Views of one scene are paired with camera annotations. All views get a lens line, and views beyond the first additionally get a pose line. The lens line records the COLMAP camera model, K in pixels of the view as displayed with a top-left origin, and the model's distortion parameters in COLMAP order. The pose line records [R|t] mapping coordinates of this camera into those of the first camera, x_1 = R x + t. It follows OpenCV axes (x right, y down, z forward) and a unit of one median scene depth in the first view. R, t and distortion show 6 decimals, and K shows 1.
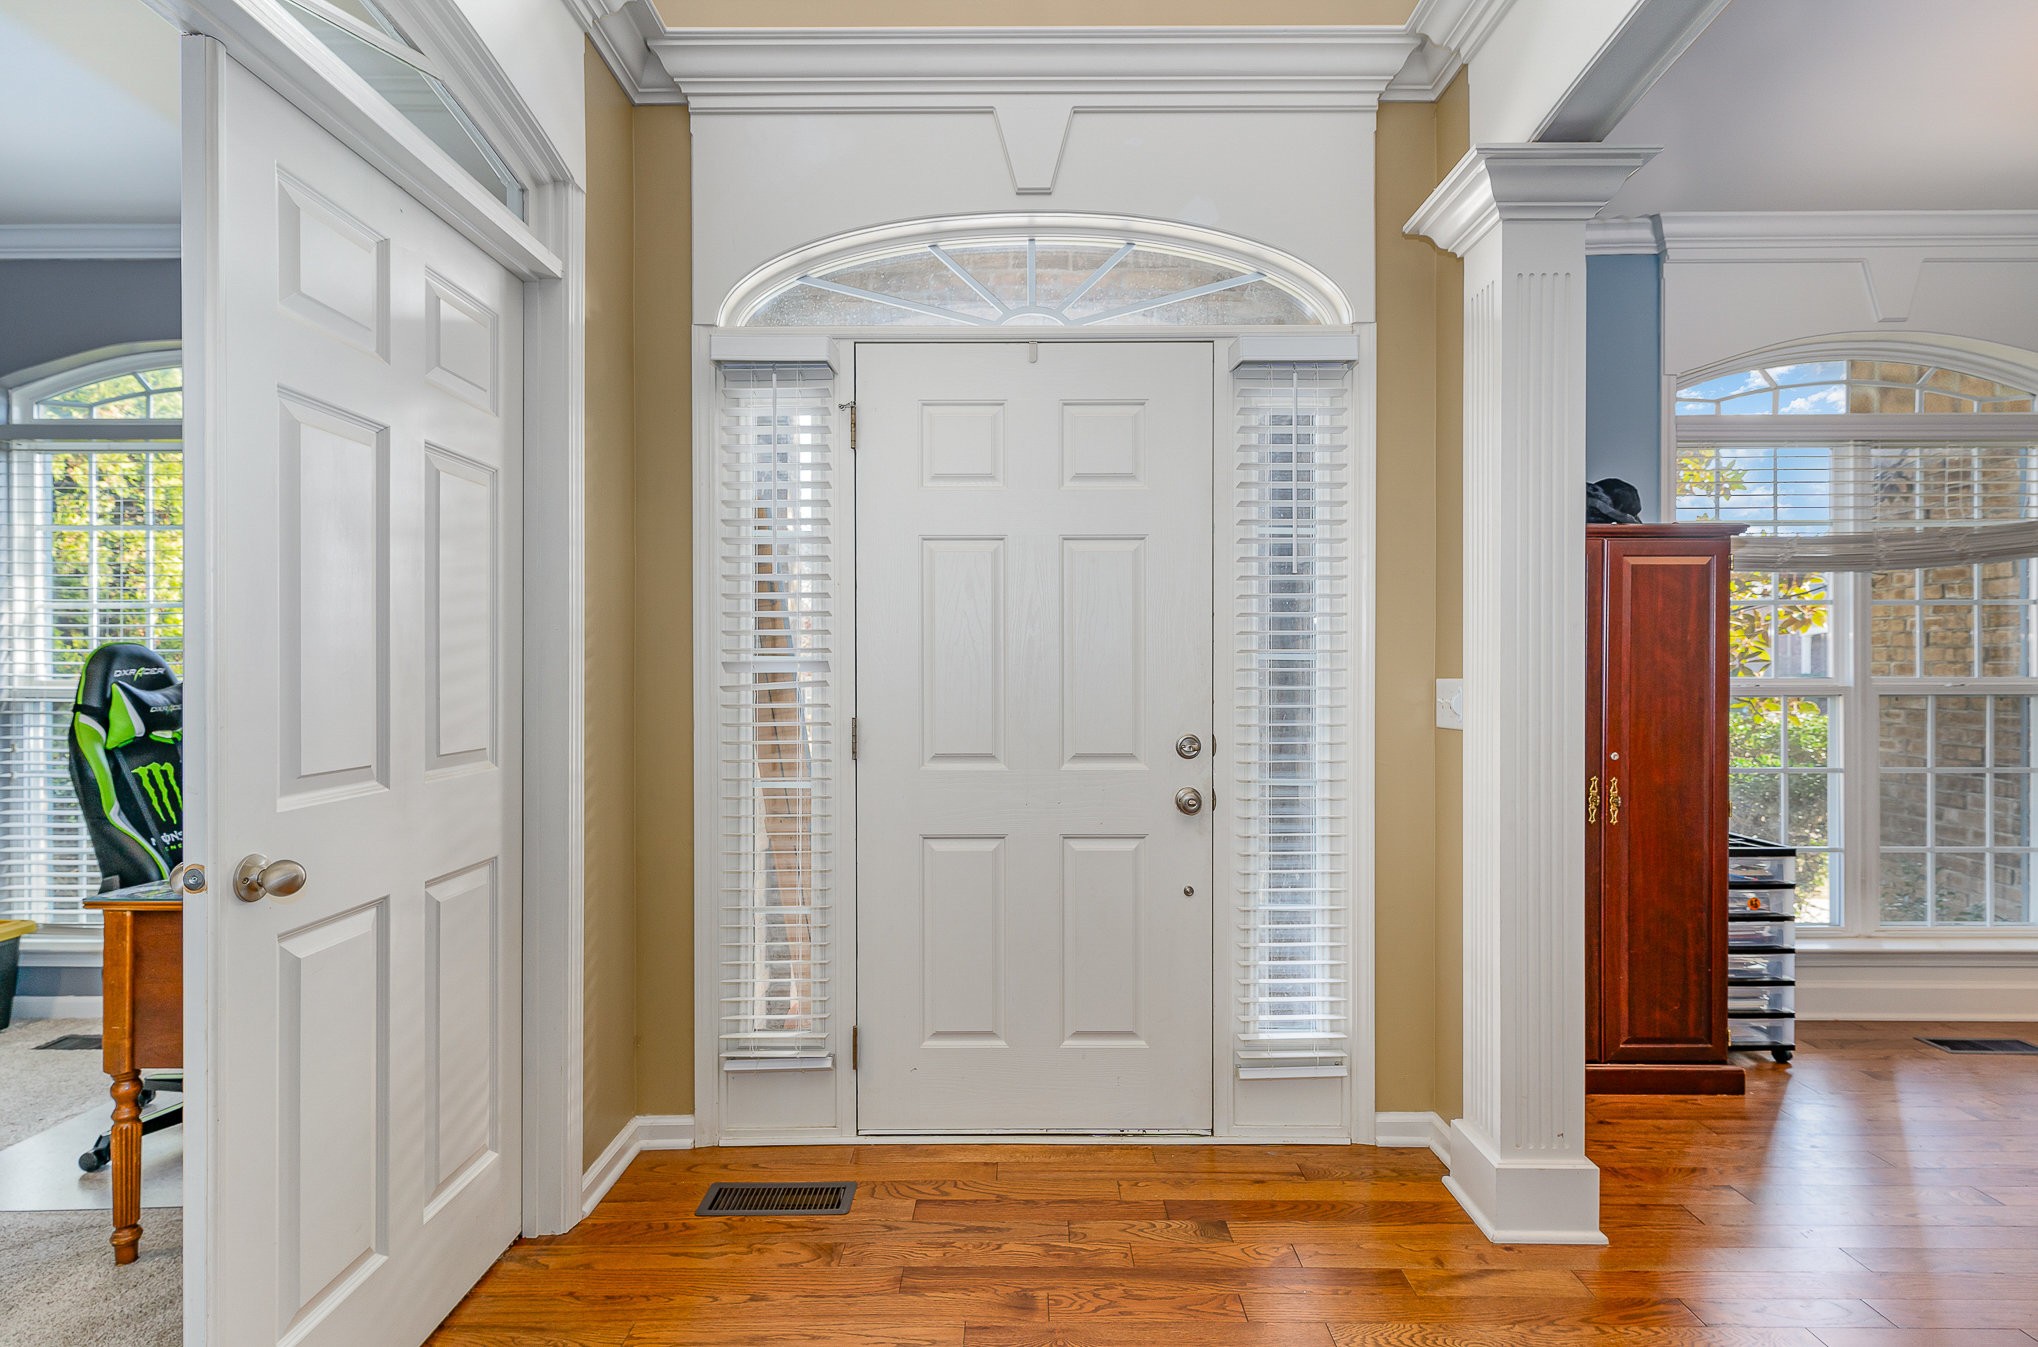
lens RADIAL K [[979.4, 0, 1013.7], [0, 979.4, 676.8], [0, 0, 1]] dist [0.007534, -0.001018]
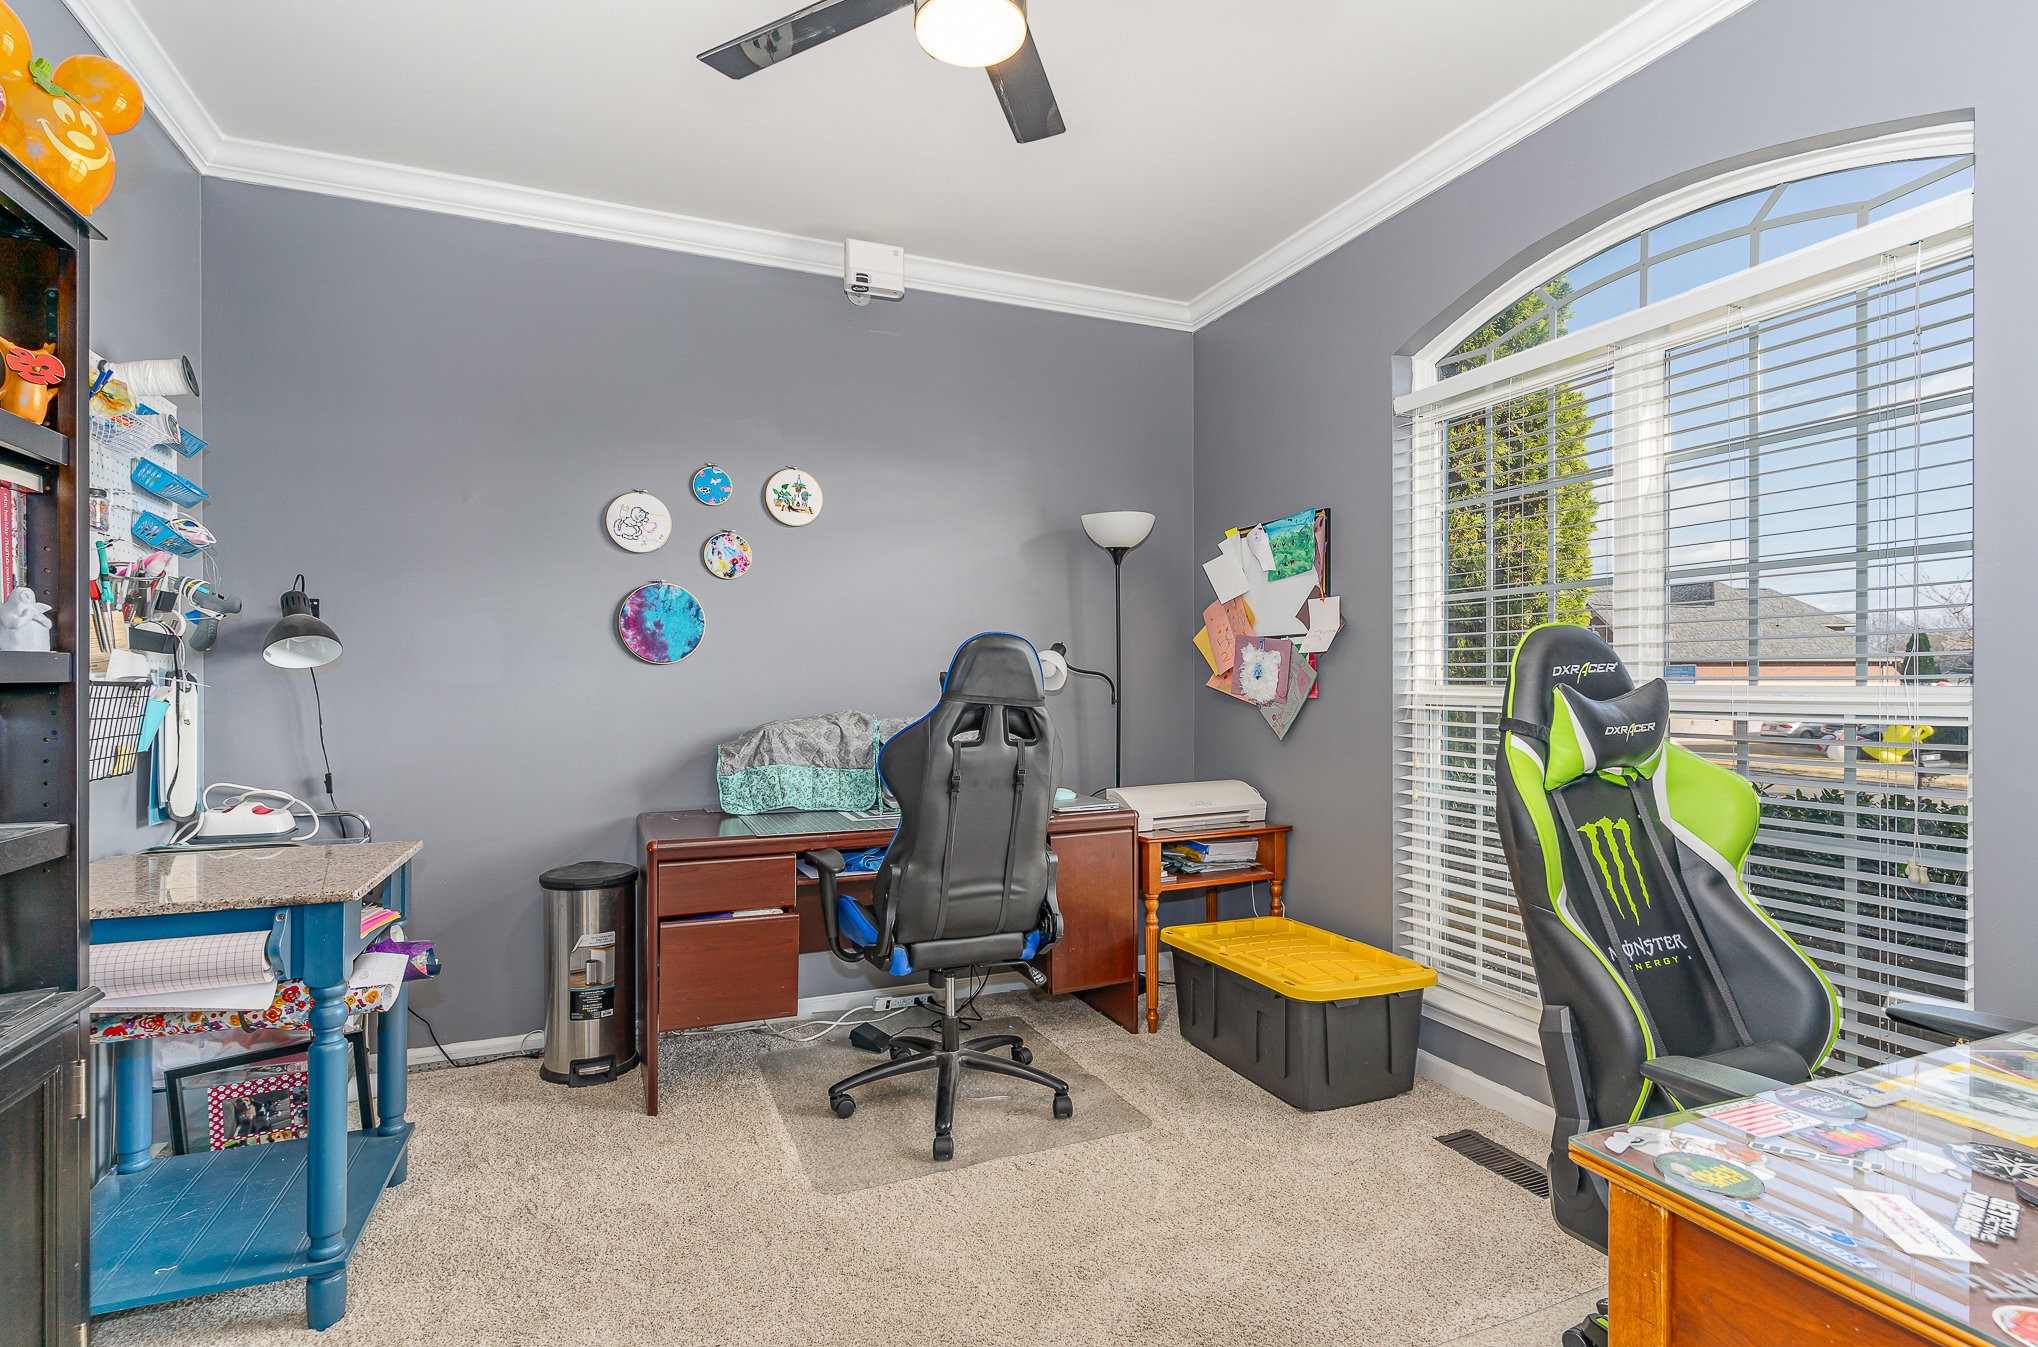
lens RADIAL K [[979.4, 0, 1016.4], [0, 979.4, 673.9], [0, 0, 1]] dist [0.007534, -0.001018]
pose [[0.398700, 0.004433, -0.917071, -0.367930], [-0.010091, 0.999949, 0.000446, 0.001410], [0.917026, 0.009076, 0.398725, 0.335863]]
